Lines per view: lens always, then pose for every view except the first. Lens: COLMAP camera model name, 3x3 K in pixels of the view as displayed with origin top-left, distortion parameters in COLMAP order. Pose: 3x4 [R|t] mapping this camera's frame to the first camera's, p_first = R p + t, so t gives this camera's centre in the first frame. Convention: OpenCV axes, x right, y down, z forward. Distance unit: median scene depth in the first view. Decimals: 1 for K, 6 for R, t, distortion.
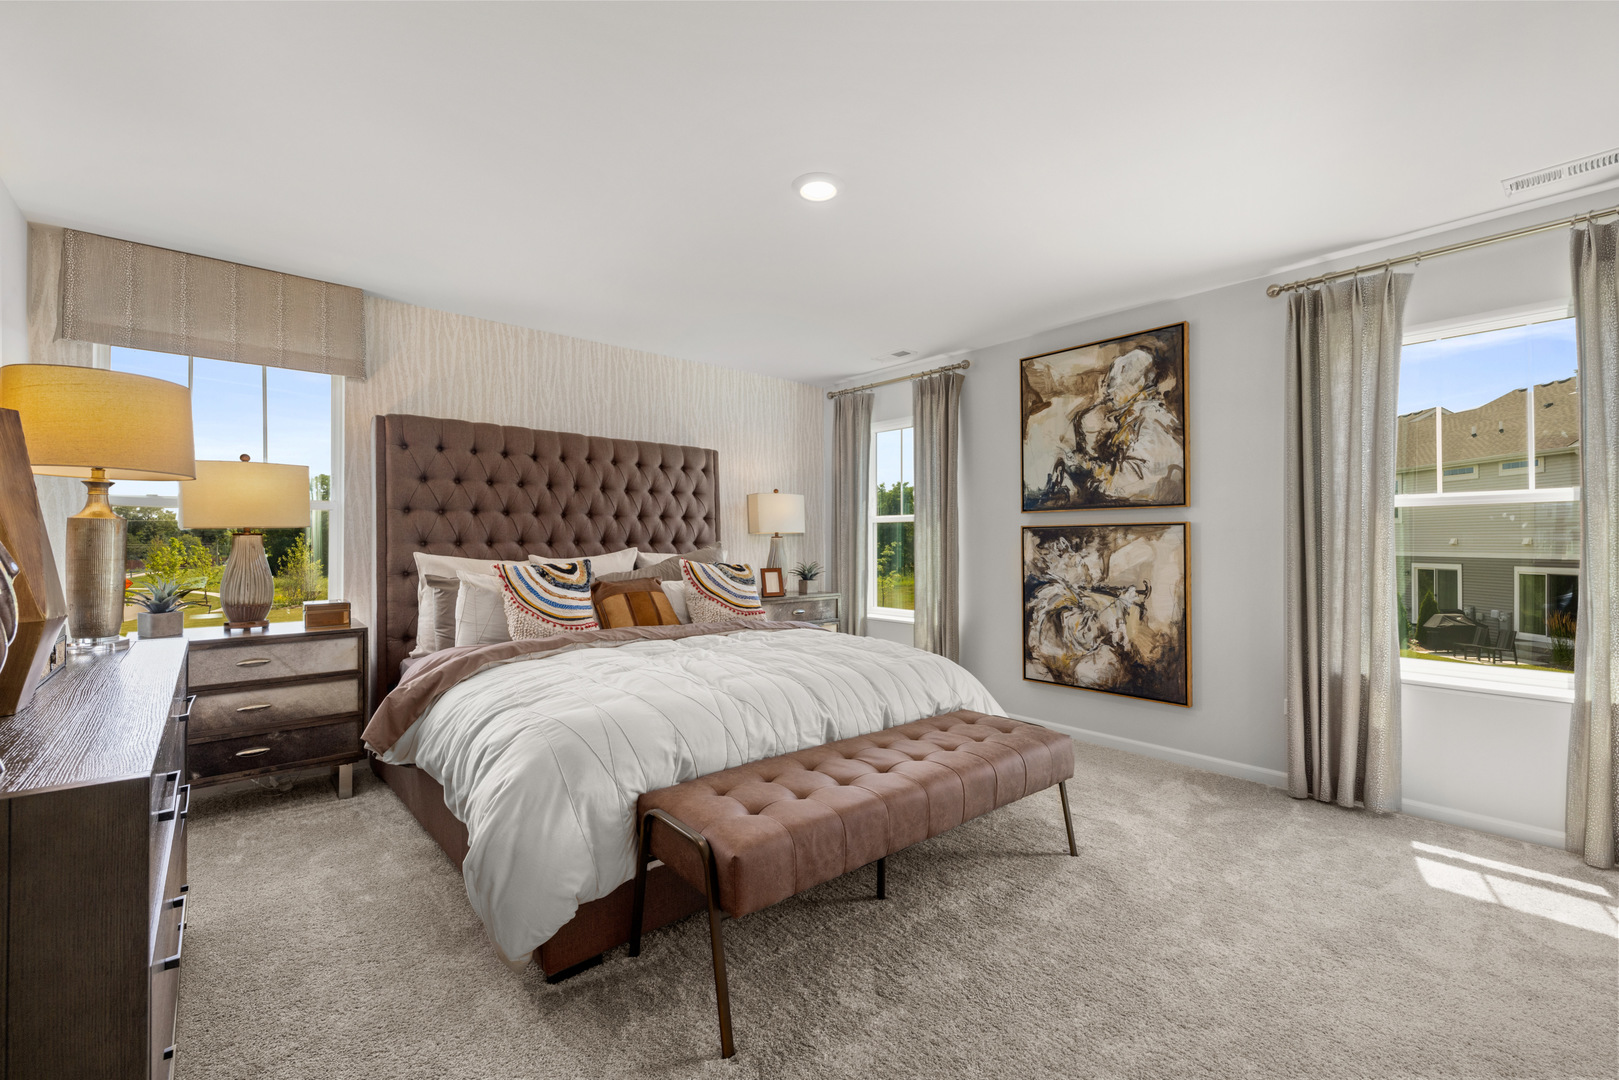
lens RADIAL K [[682.3, 0, 814.1], [0, 682.3, 535.8], [0, 0, 1]] dist [-0.001241, -0.000464]
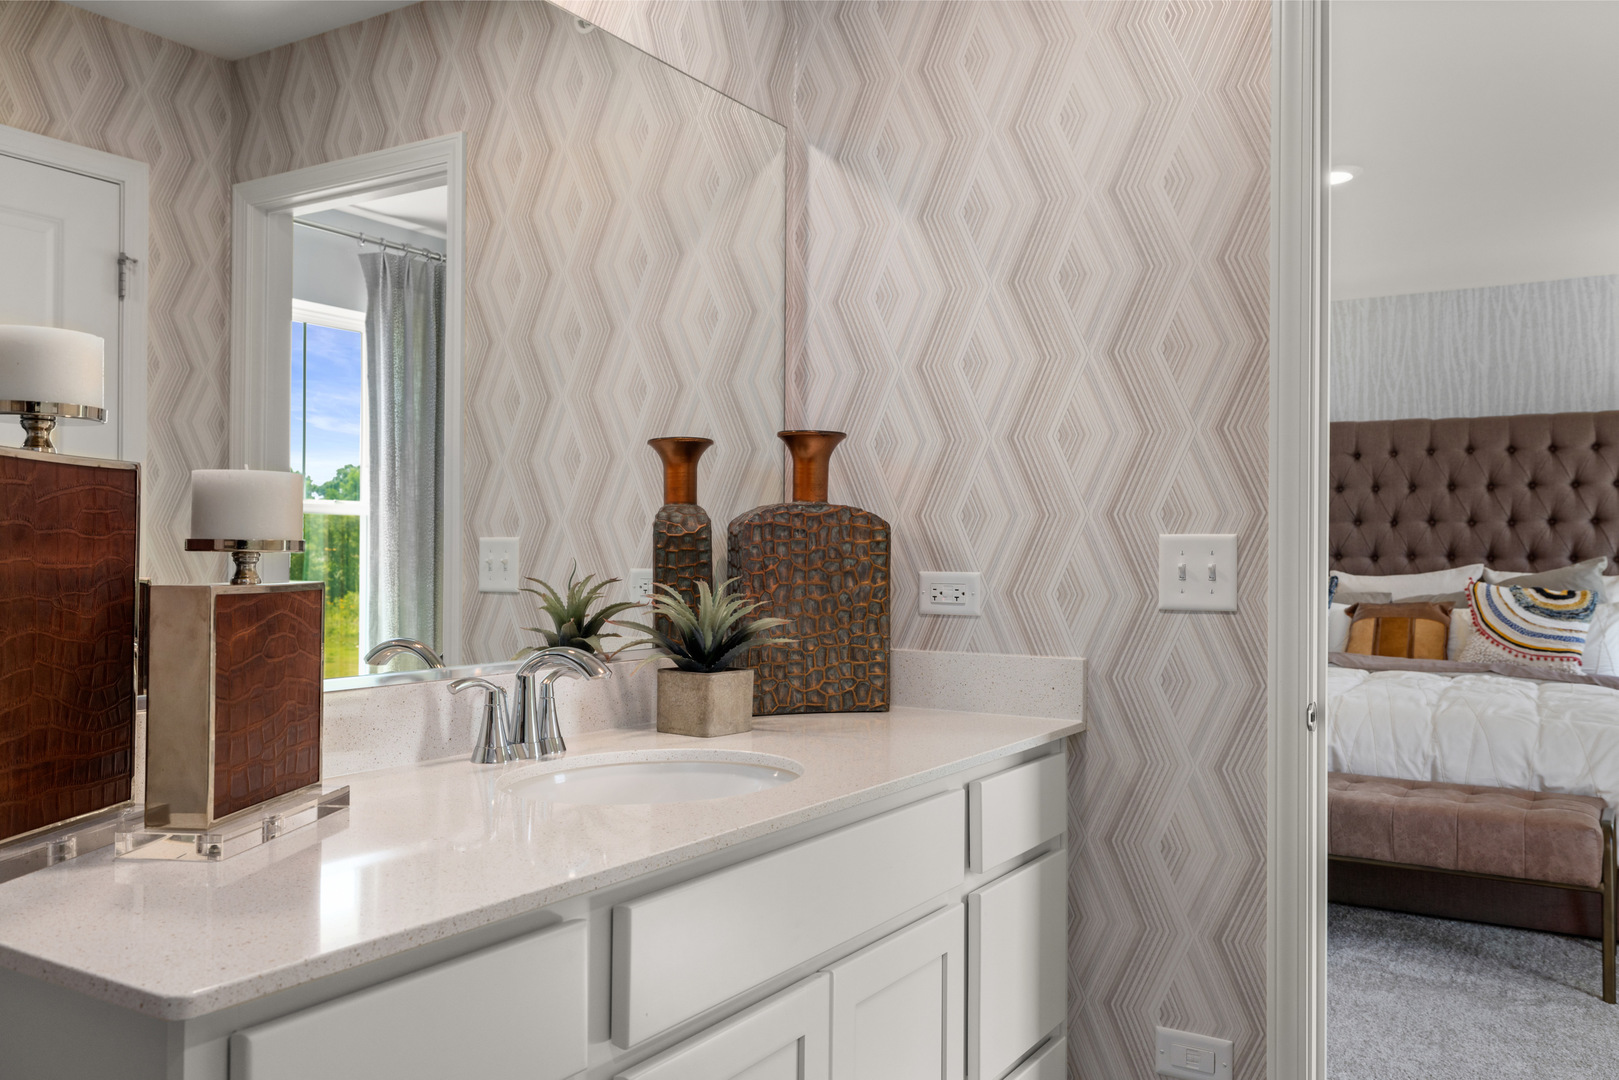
lens RADIAL K [[1310.8, 0, 783.6], [0, 1310.8, 547.9], [0, 0, 1]] dist [0.002056, 0.001222]
pose [[0.277224, -0.000377, -0.960805, 0.895655], [0.004118, 0.999991, 0.000795, -0.004760], [0.960797, -0.004177, 0.277223, -0.123784]]
